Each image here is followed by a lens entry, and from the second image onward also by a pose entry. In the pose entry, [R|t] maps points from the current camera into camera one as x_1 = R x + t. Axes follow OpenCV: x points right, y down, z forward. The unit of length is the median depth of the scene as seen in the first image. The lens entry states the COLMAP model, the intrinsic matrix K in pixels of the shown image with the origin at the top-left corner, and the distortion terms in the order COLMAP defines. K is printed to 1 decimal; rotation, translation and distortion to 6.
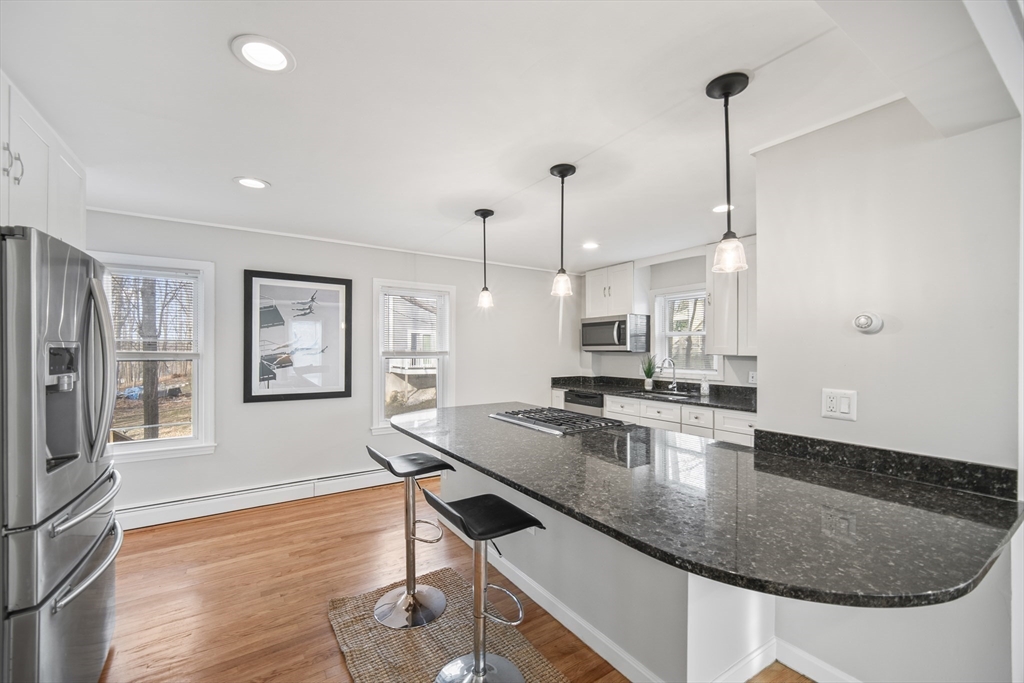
lens RADIAL K [[408.6, 0, 506.9], [0, 408.6, 346.0], [0, 0, 1]] dist [-0.021830, -0.000303]
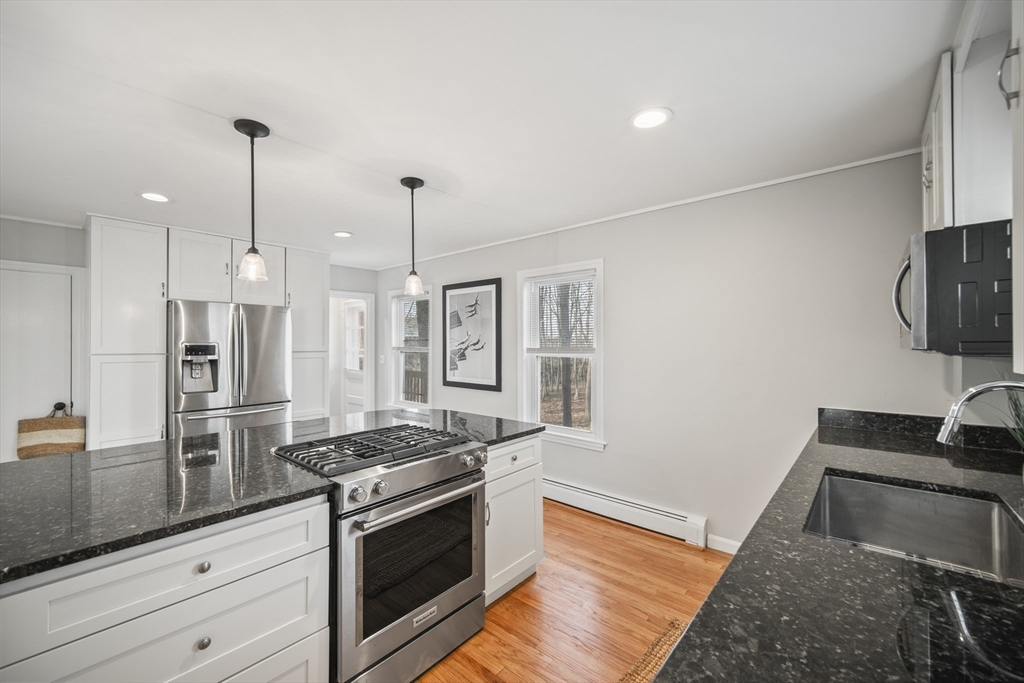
lens RADIAL K [[408.6, 0, 506.9], [0, 408.6, 346.0], [0, 0, 1]] dist [-0.021830, -0.000303]
pose [[0.254541, 0.001577, -0.967061, 0.687478], [0.007241, 0.999968, 0.003537, 0.006465], [0.967035, -0.007903, 0.254522, 0.836632]]
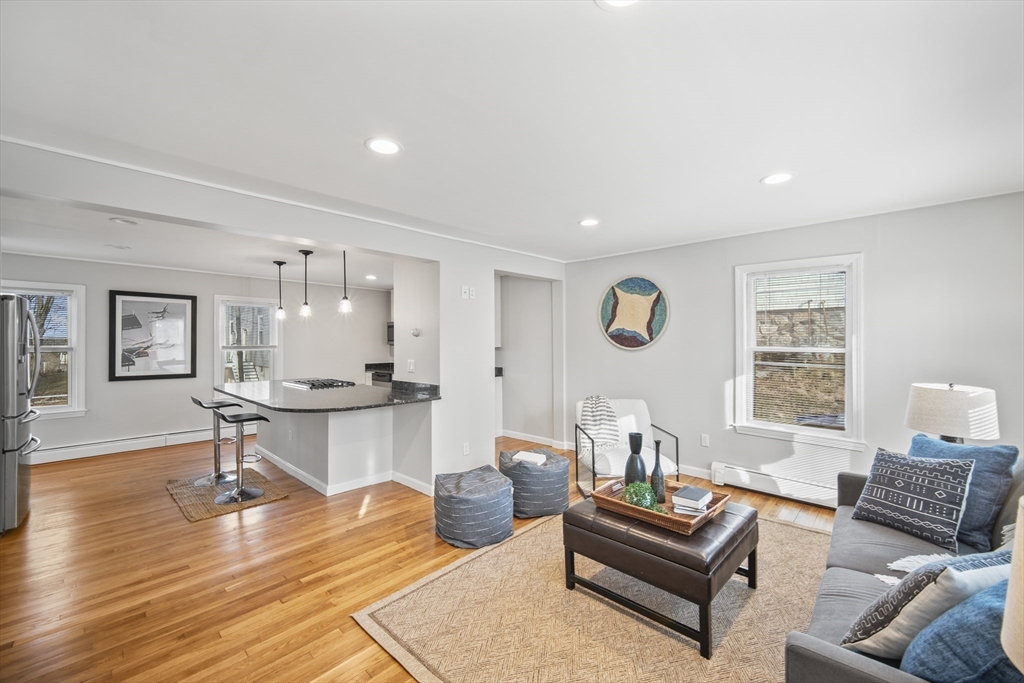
lens RADIAL K [[407.7, 0, 498.5], [0, 407.7, 339.1], [0, 0, 1]] dist [-0.001266, -0.000061]
pose [[0.979108, -0.001440, 0.203335, 0.413811], [0.002036, 0.999994, -0.002719, -0.005025], [-0.203329, 0.003077, 0.979106, -0.701088]]
